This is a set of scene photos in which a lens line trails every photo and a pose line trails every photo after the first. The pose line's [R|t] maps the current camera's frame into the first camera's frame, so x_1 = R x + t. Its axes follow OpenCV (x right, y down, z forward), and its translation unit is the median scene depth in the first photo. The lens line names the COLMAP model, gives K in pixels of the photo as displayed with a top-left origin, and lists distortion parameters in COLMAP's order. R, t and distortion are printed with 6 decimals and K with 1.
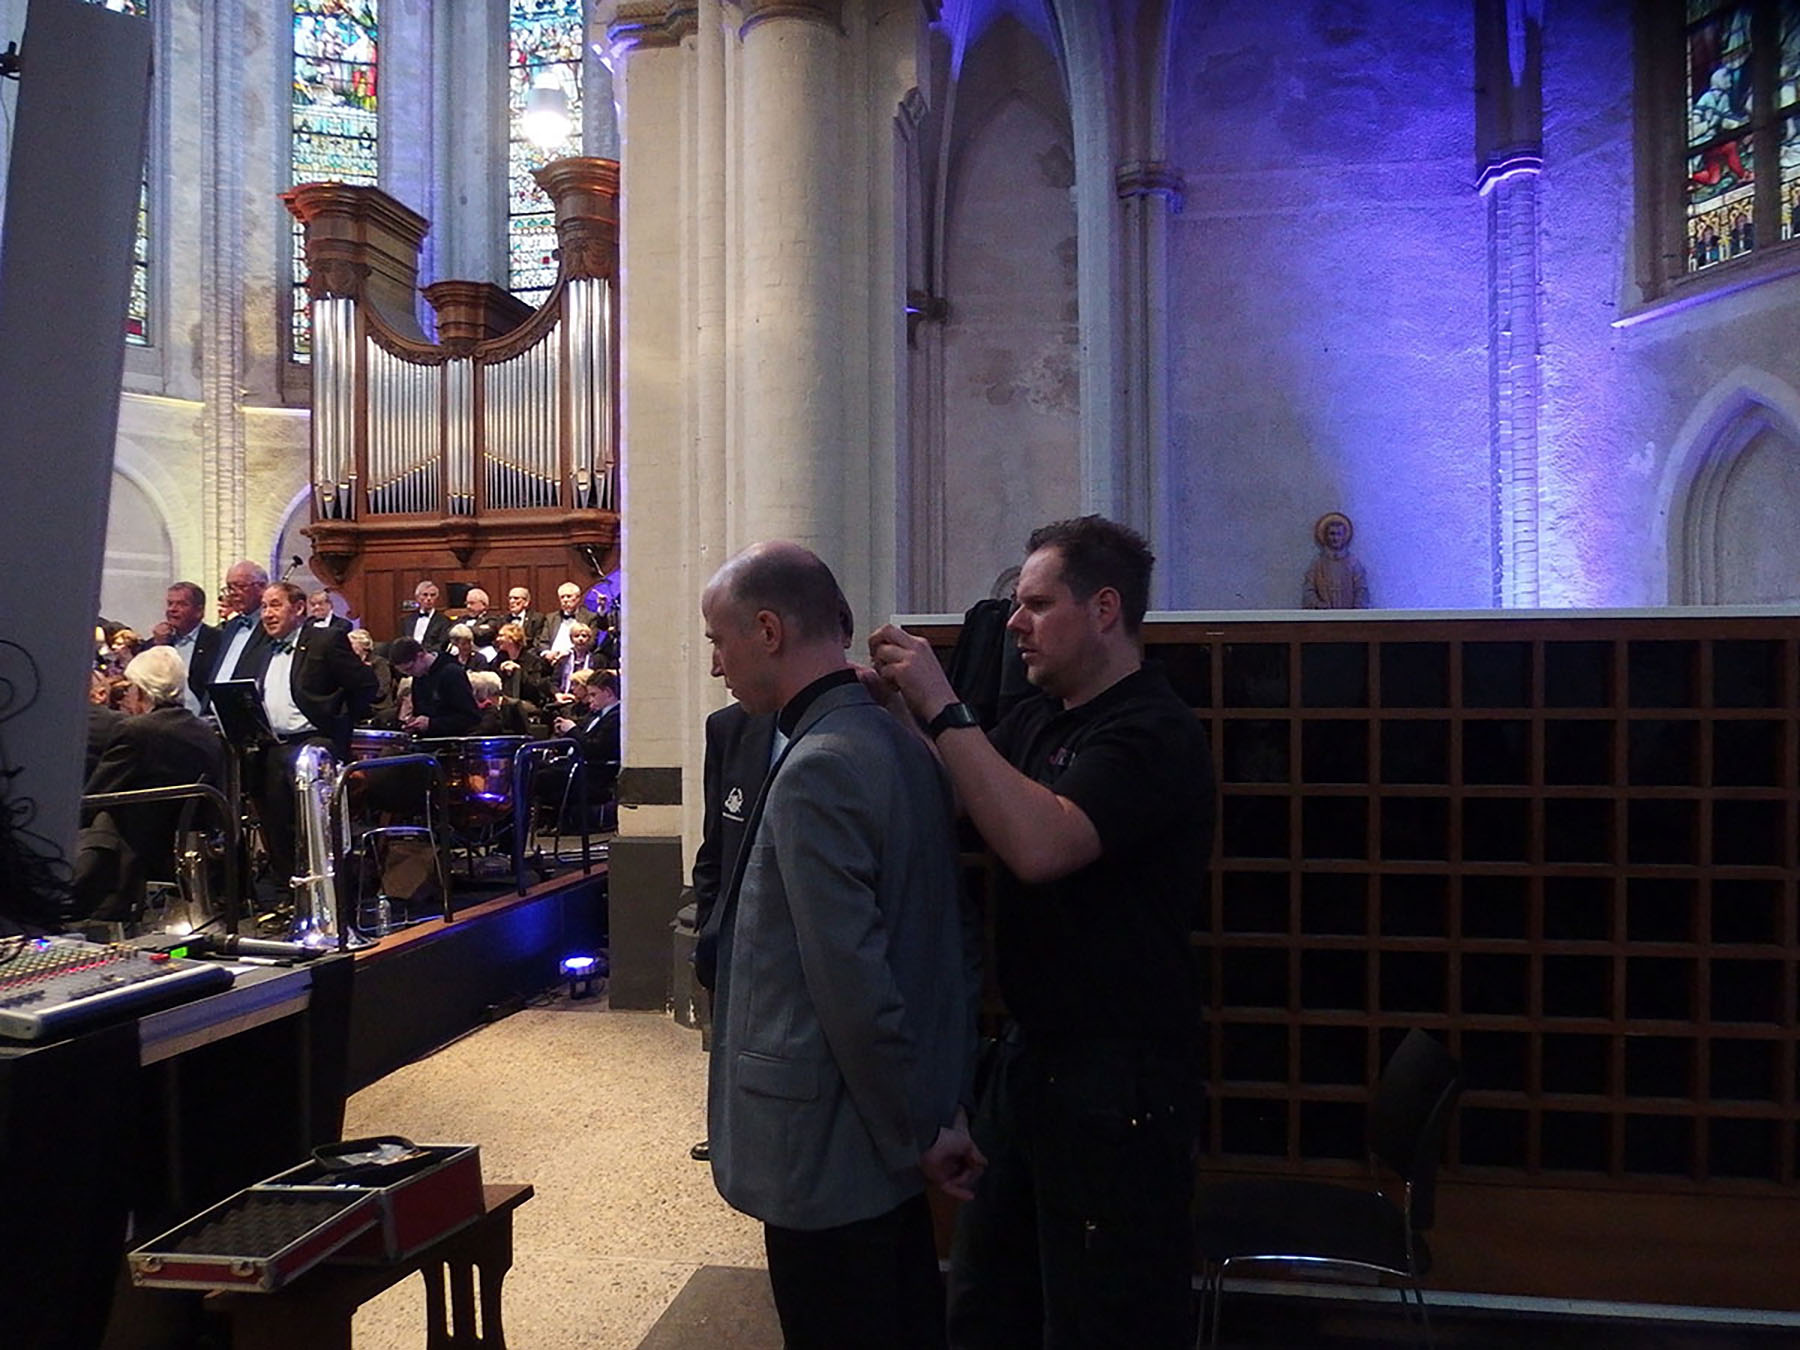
lens RADIAL K [[1401.5, 0, 900.0], [0, 1401.5, 675.0], [0, 0, 1]] dist [-0.041882, 0.009118]
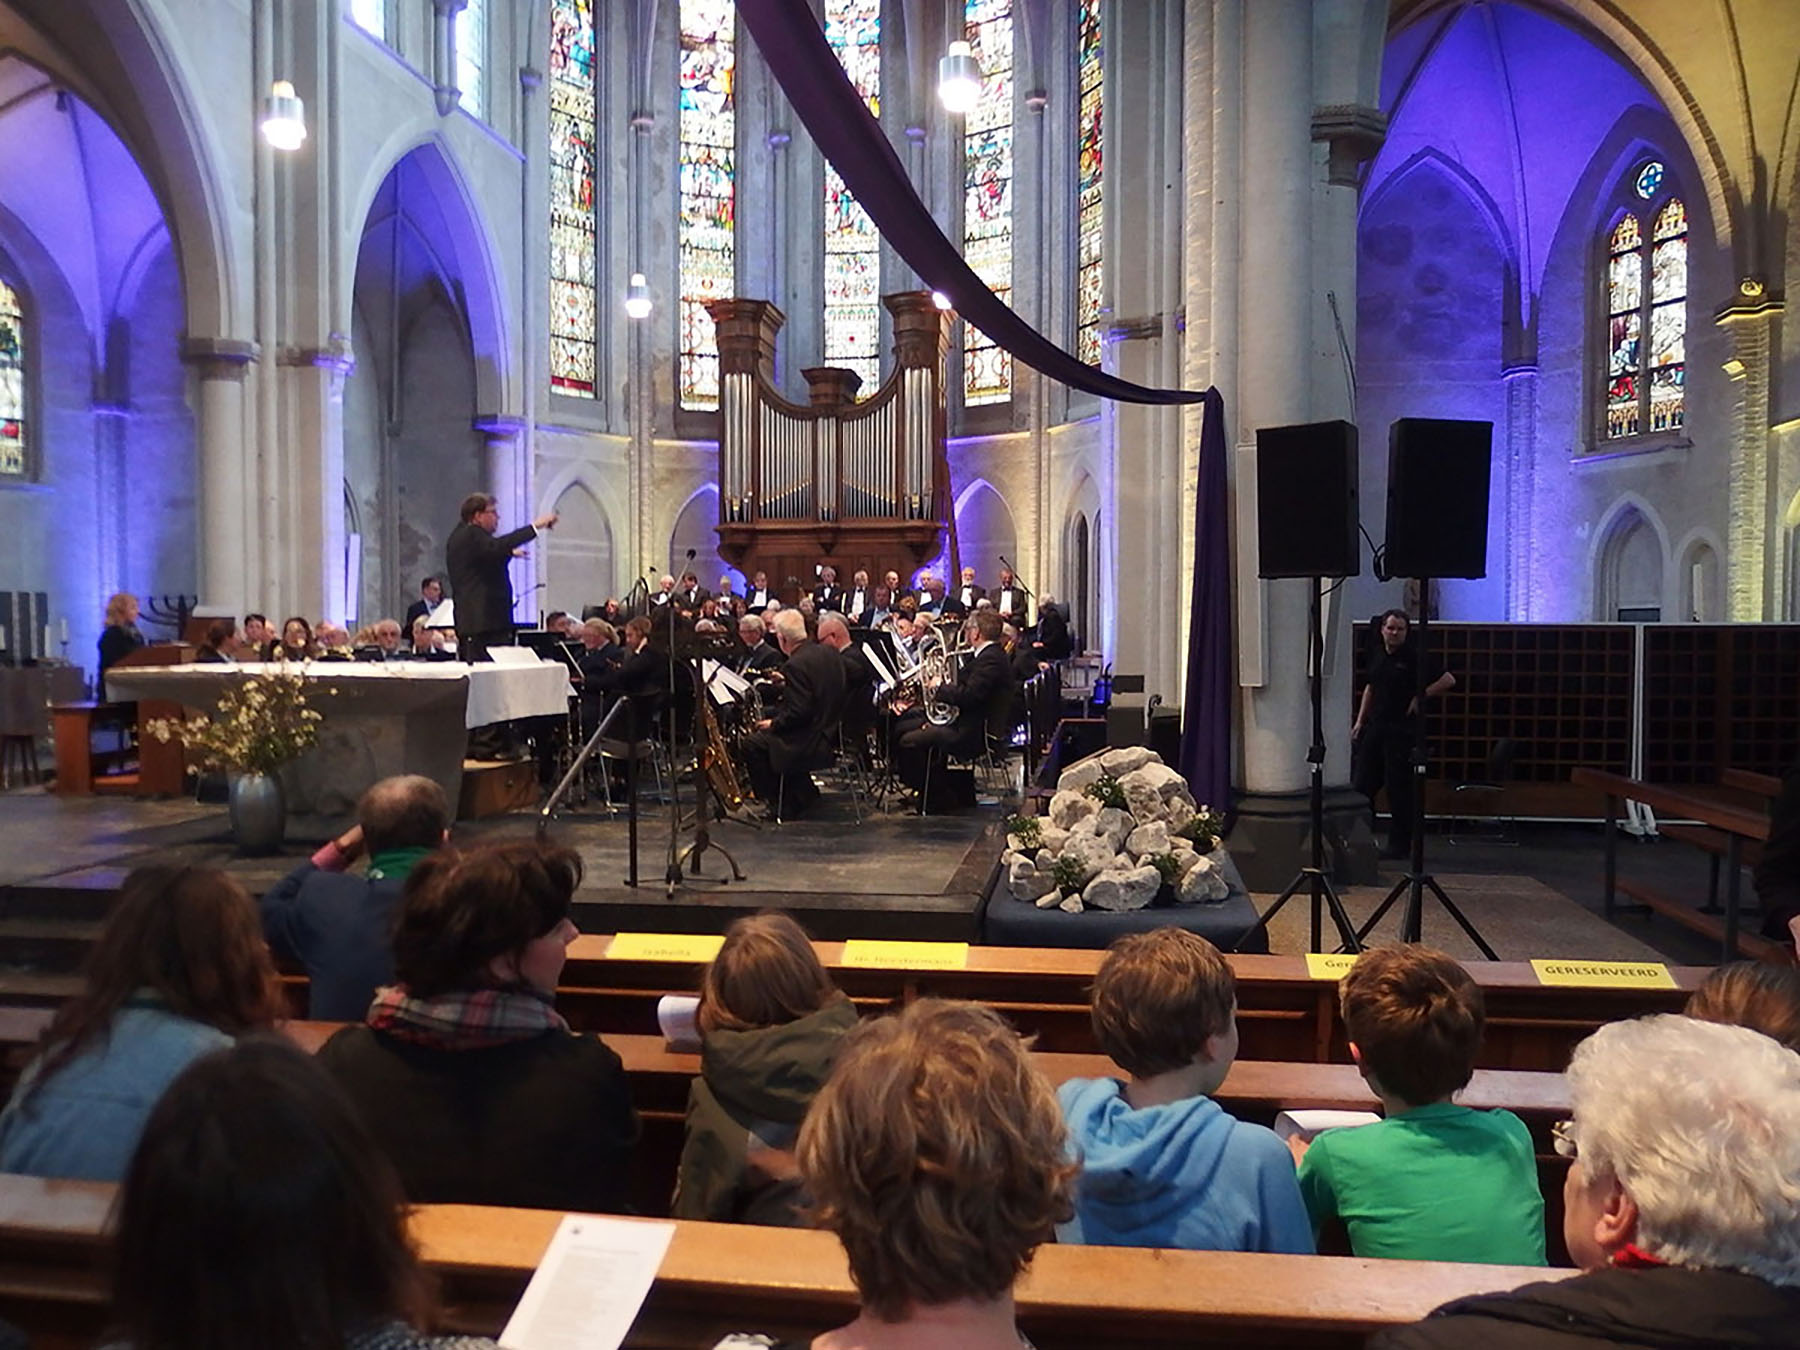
lens RADIAL K [[1419.5, 0, 900.0], [0, 1419.5, 675.0], [0, 0, 1]] dist [-0.057056, 0.001183]
pose [[0.999665, 0.011147, 0.023339, -0.263841], [-0.012002, 0.999249, 0.036854, -0.005045], [-0.022911, -0.037122, 0.999048, -0.535958]]
